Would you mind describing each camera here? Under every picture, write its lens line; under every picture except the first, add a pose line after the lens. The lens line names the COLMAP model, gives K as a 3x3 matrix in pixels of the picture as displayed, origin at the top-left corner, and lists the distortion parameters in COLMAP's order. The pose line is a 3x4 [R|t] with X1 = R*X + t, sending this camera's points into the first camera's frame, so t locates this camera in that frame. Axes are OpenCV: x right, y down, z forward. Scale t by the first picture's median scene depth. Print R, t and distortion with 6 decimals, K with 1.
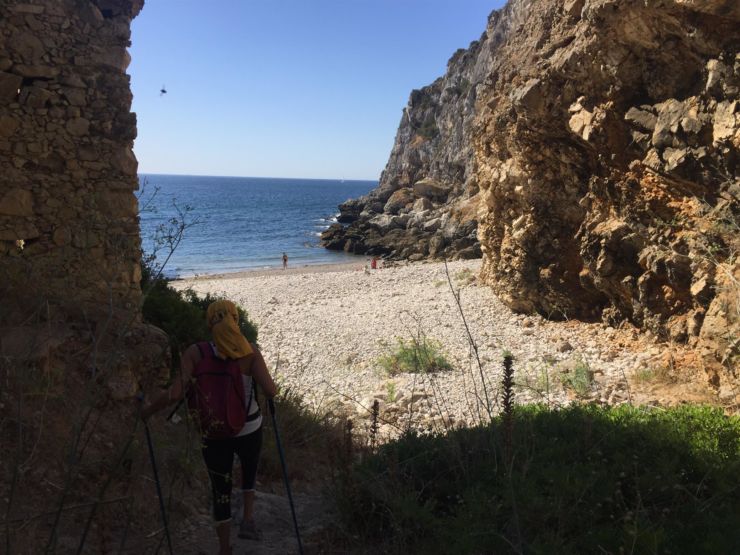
lens RADIAL K [[642.2, 0, 365.7], [0, 642.2, 276.5], [0, 0, 1]] dist [0.078890, -0.097848]
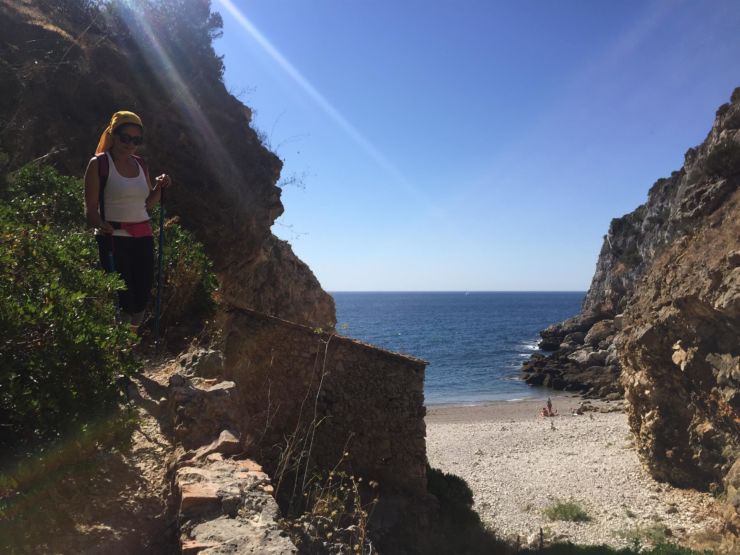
lens RADIAL K [[642.2, 0, 366.8], [0, 642.2, 276.8], [0, 0, 1]] dist [0.078890, -0.097848]
pose [[0.952409, -0.033376, -0.302992, 0.063826], [-0.019781, 0.985125, -0.170696, -0.096409], [0.304182, 0.168566, 0.937581, -0.467121]]
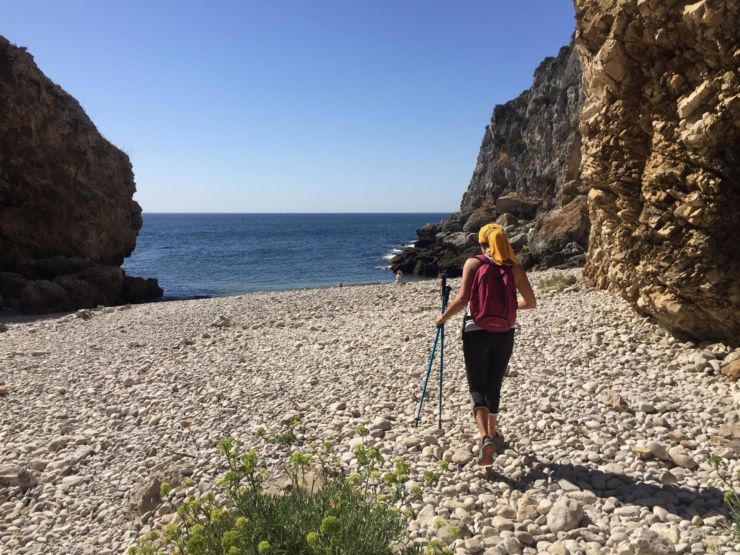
lens RADIAL K [[642.2, 0, 363.2], [0, 642.2, 276.9], [0, 0, 1]] dist [0.078890, -0.097848]
pose [[0.989955, -0.015886, -0.140491, 0.071788], [0.008682, 0.998623, -0.051743, 0.028496], [0.141119, 0.050004, 0.988729, 0.448486]]
